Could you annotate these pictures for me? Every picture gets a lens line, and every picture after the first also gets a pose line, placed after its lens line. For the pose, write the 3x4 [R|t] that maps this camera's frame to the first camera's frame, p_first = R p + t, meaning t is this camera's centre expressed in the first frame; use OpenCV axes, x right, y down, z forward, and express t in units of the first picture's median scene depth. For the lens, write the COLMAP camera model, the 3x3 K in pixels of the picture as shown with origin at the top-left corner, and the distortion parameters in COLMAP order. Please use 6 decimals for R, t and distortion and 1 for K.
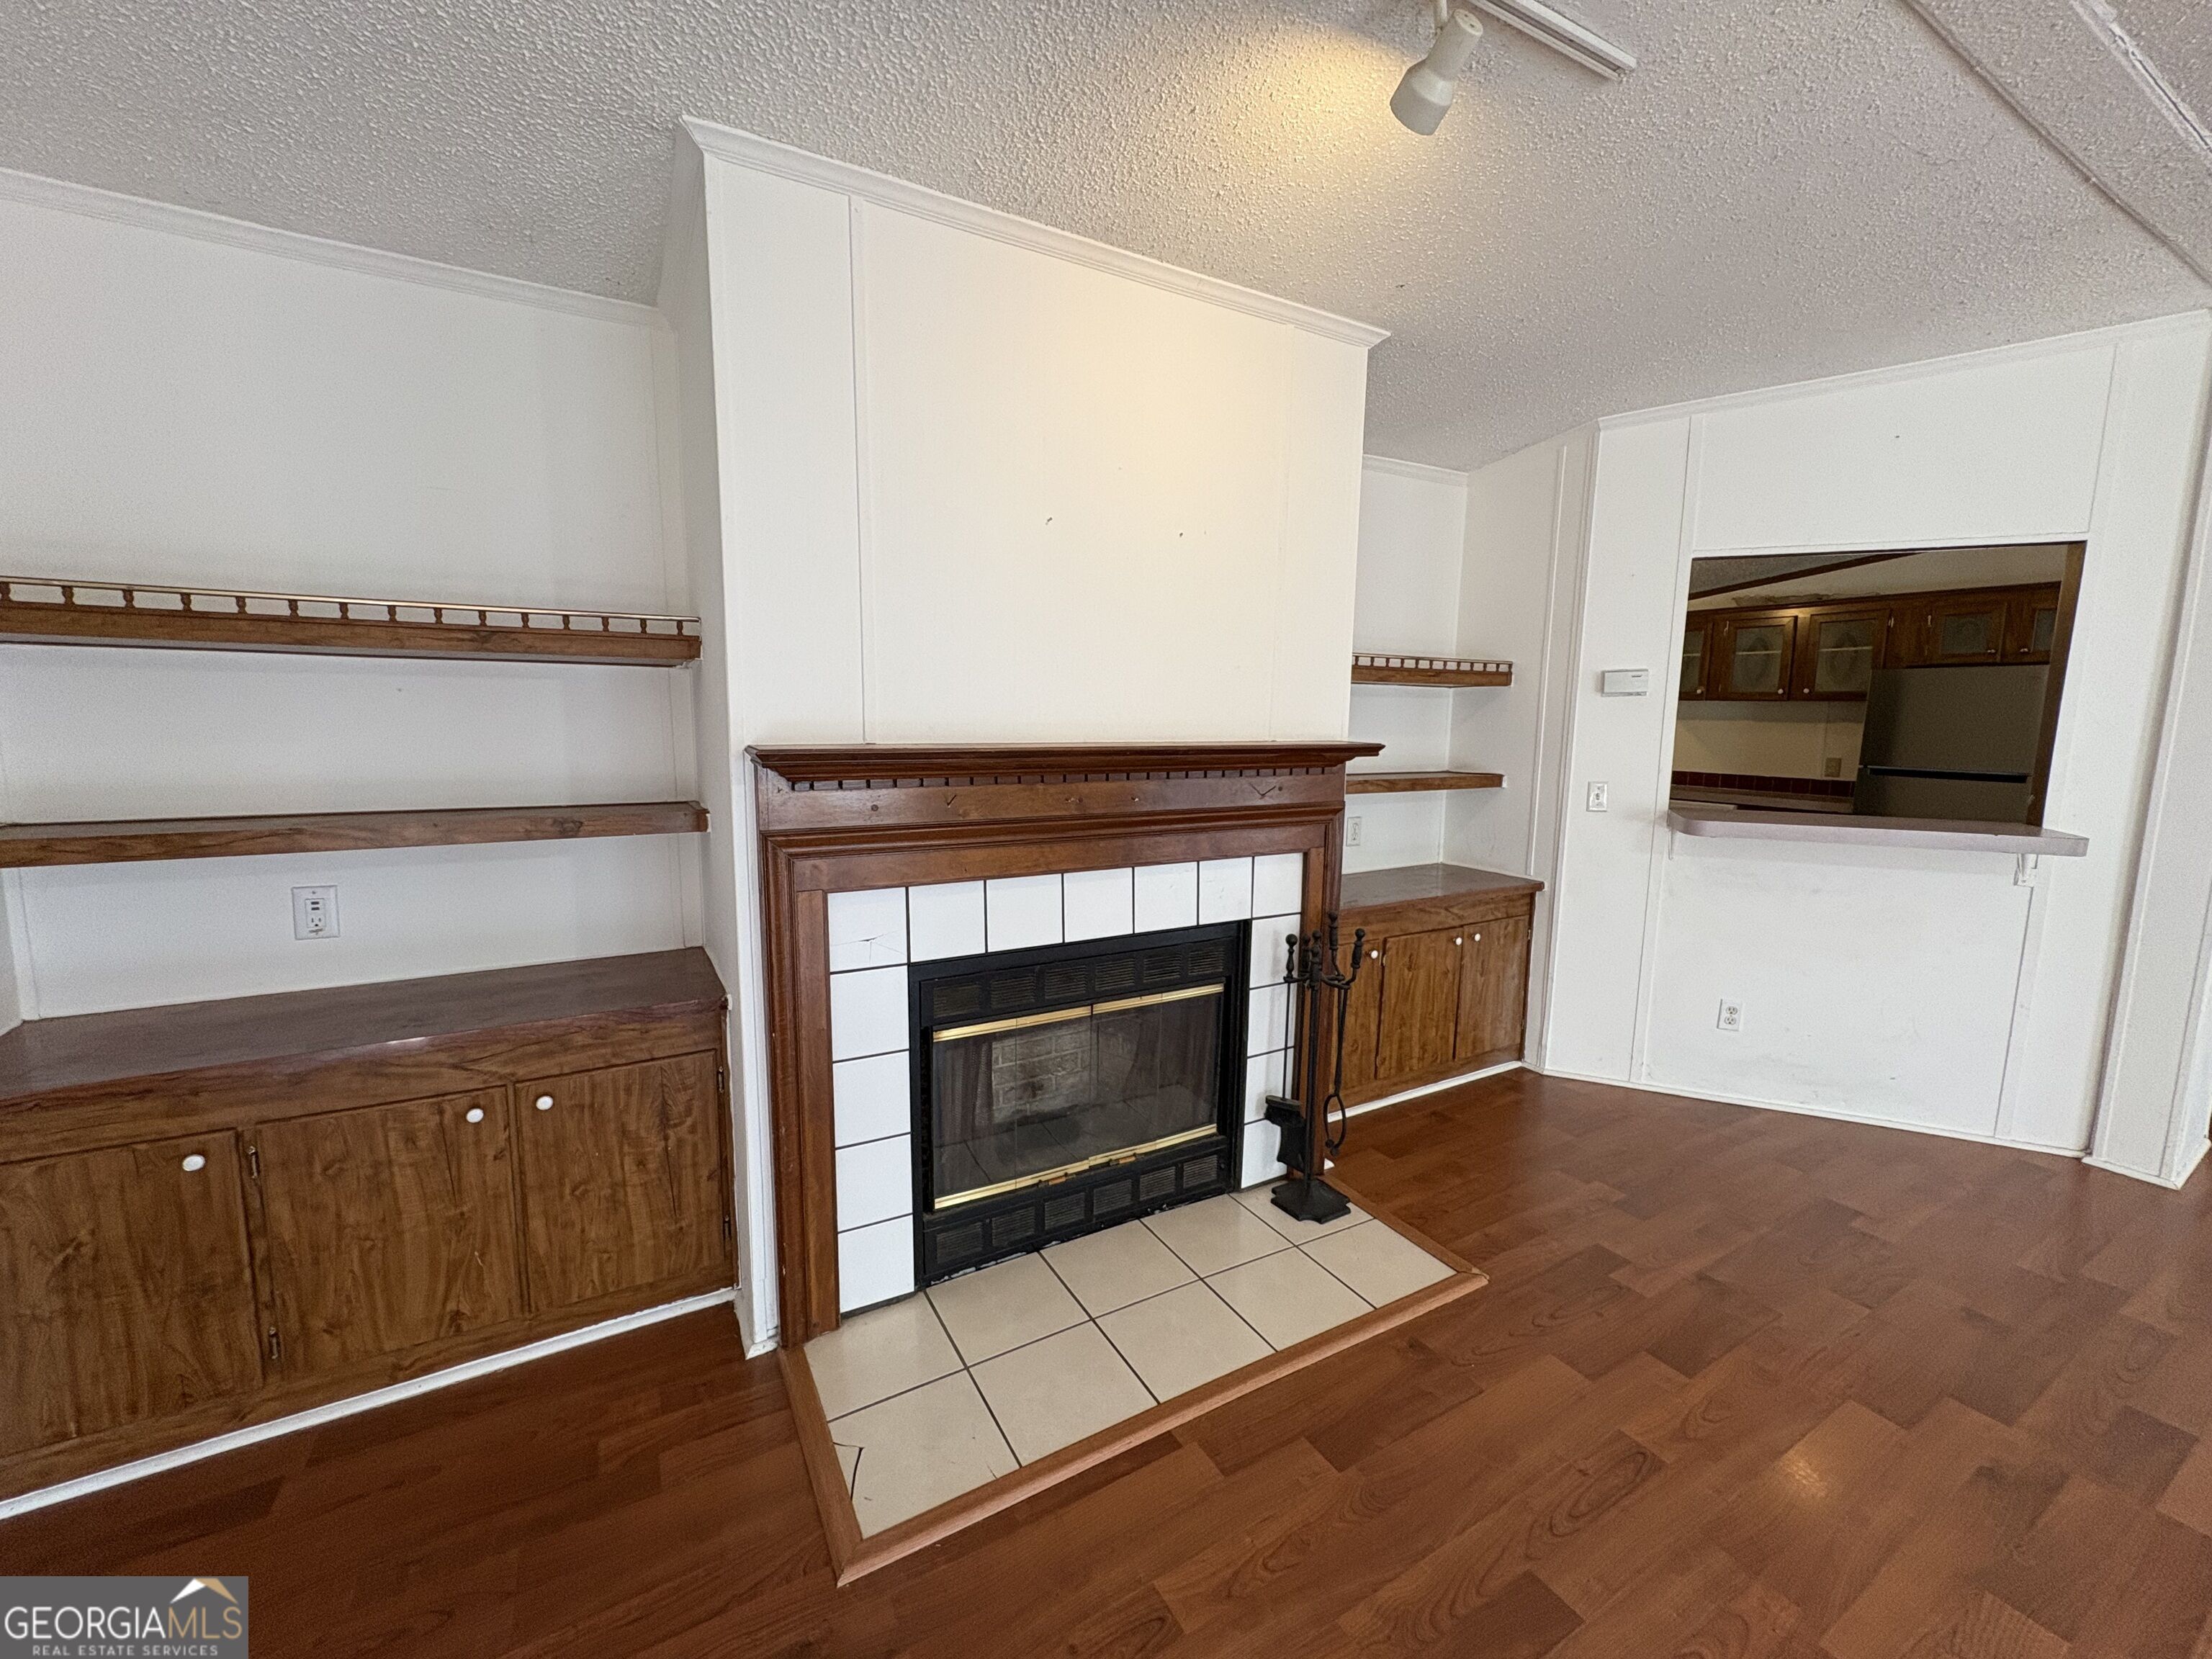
lens RADIAL K [[880.1, 0, 1108.7], [0, 880.1, 828.1], [0, 0, 1]] dist [-0.000022, -0.000312]
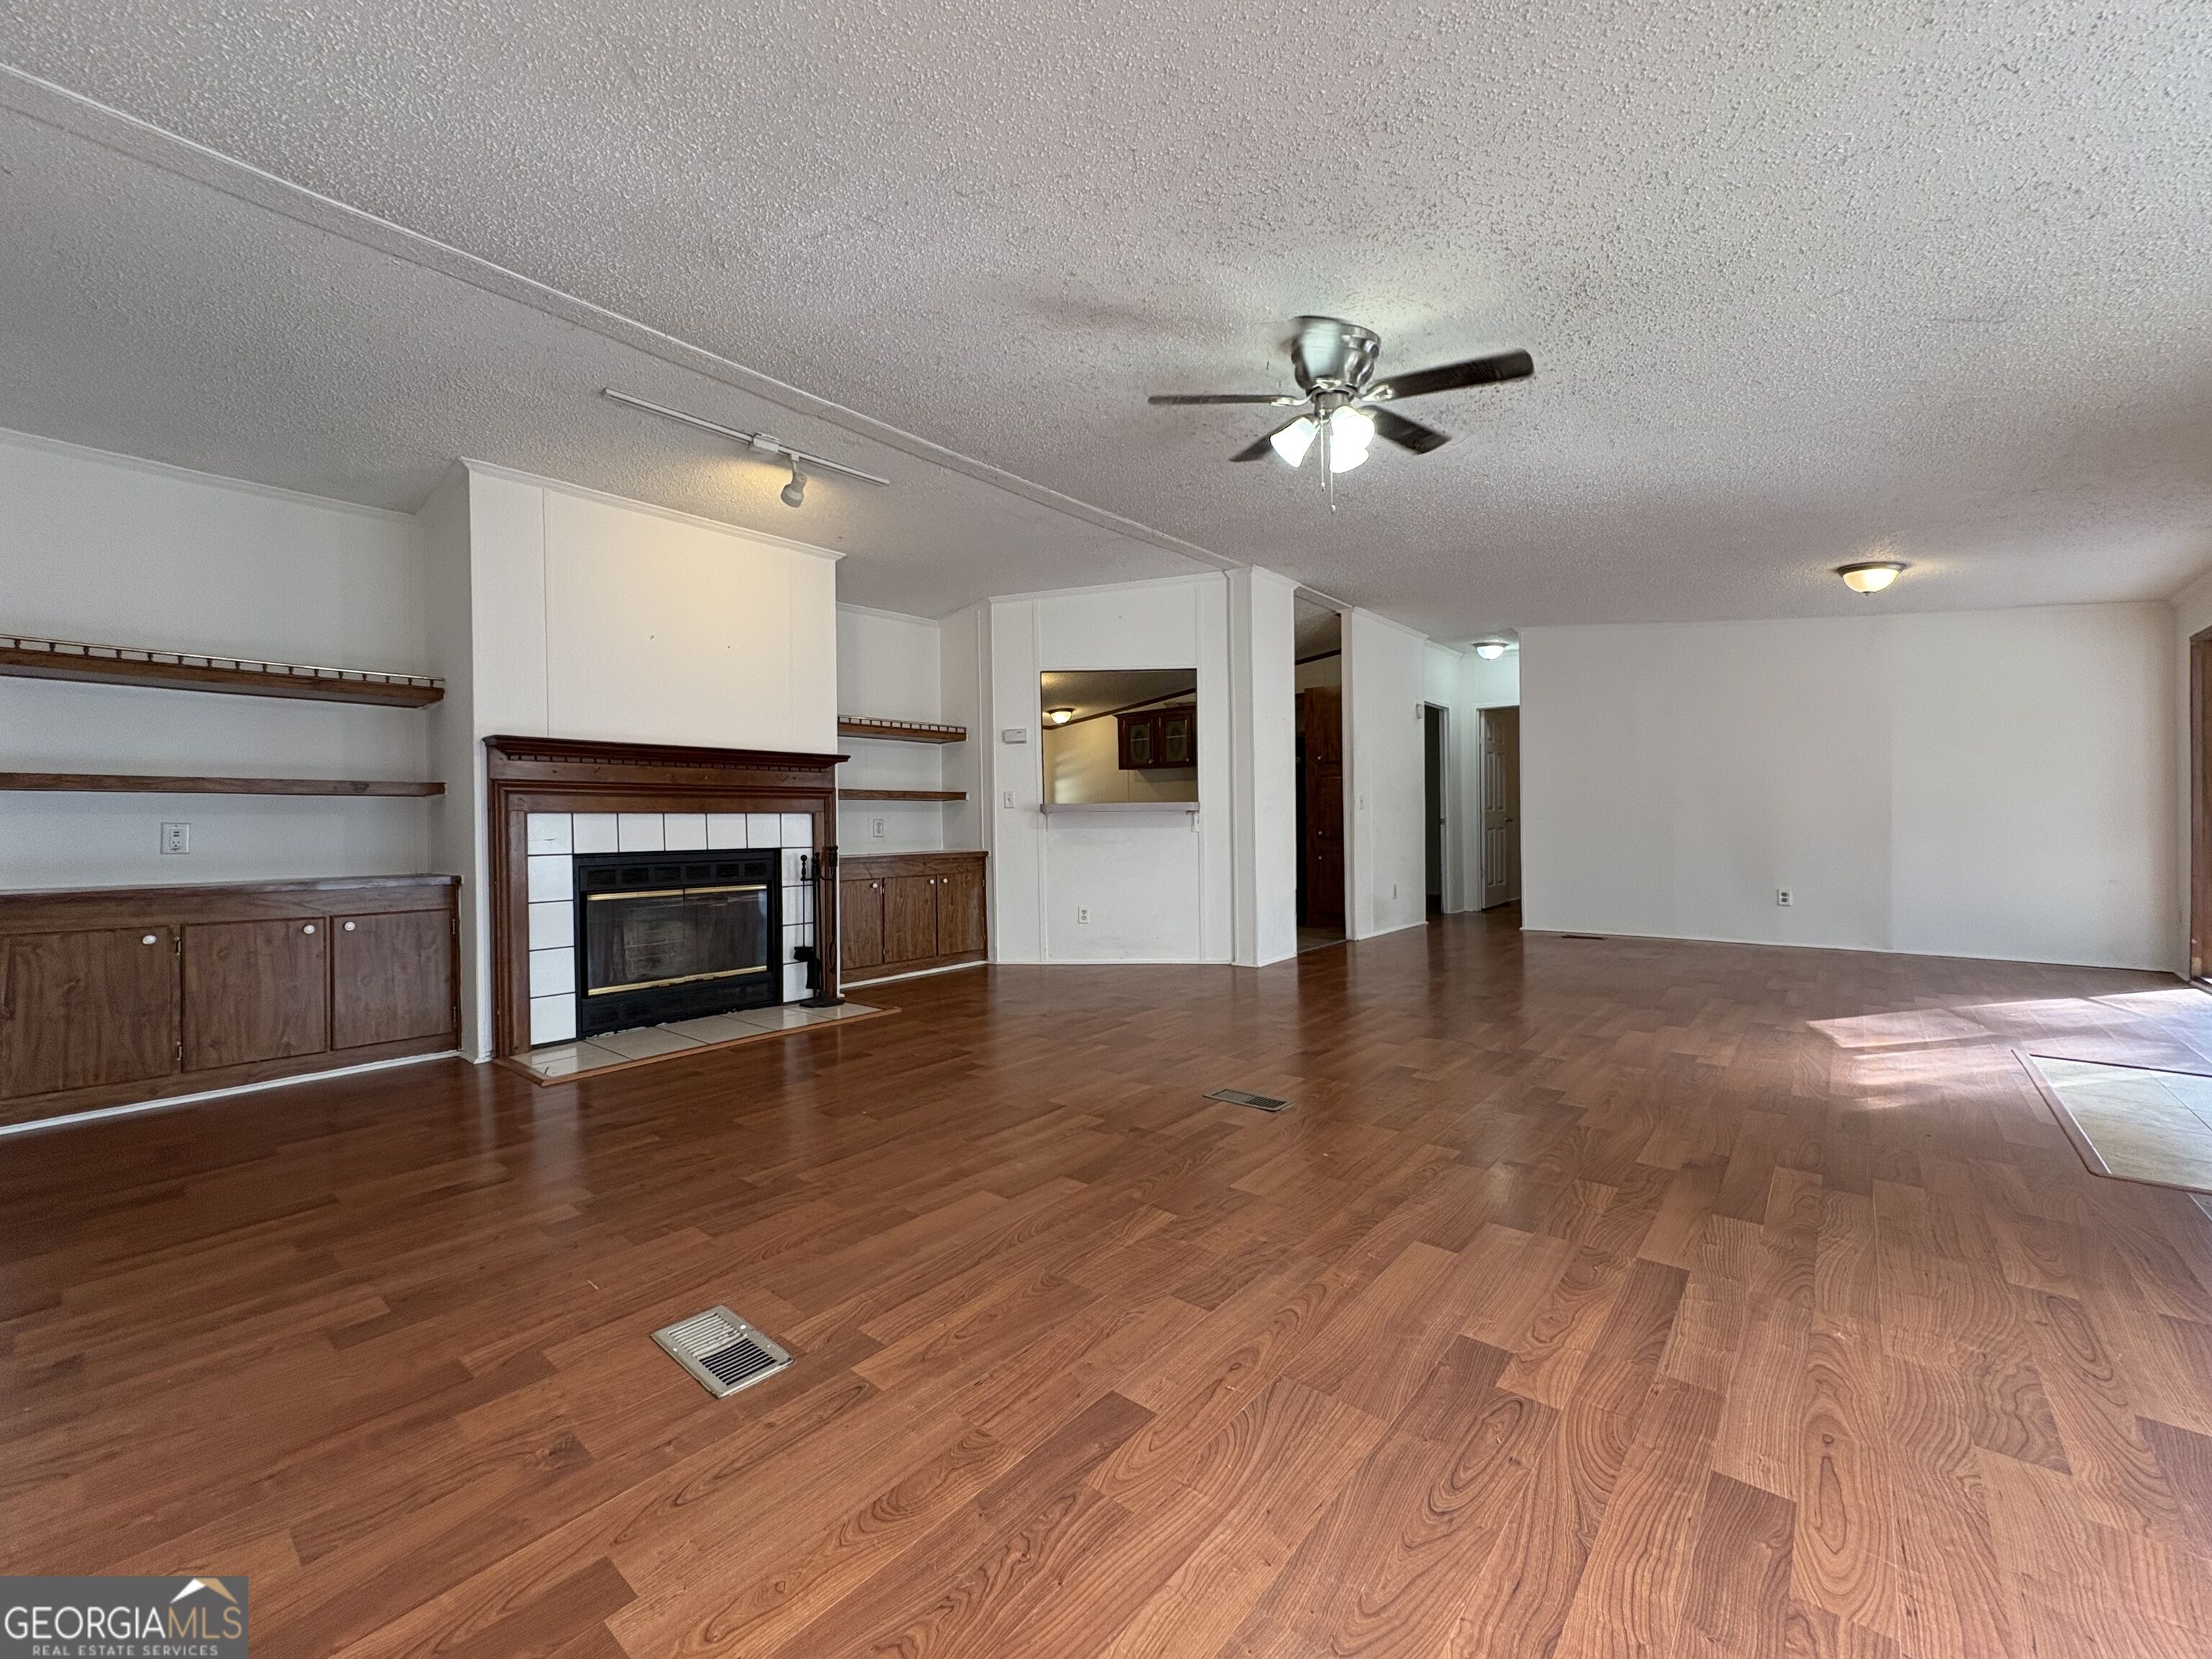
lens RADIAL K [[880.1, 0, 1111.5], [0, 880.1, 828.7], [0, 0, 1]] dist [-0.000022, -0.000312]
pose [[0.938675, -0.027631, 0.343694, 0.207434], [0.071198, 0.990834, -0.114795, 0.378531], [-0.337371, 0.132226, 0.932039, -1.137175]]
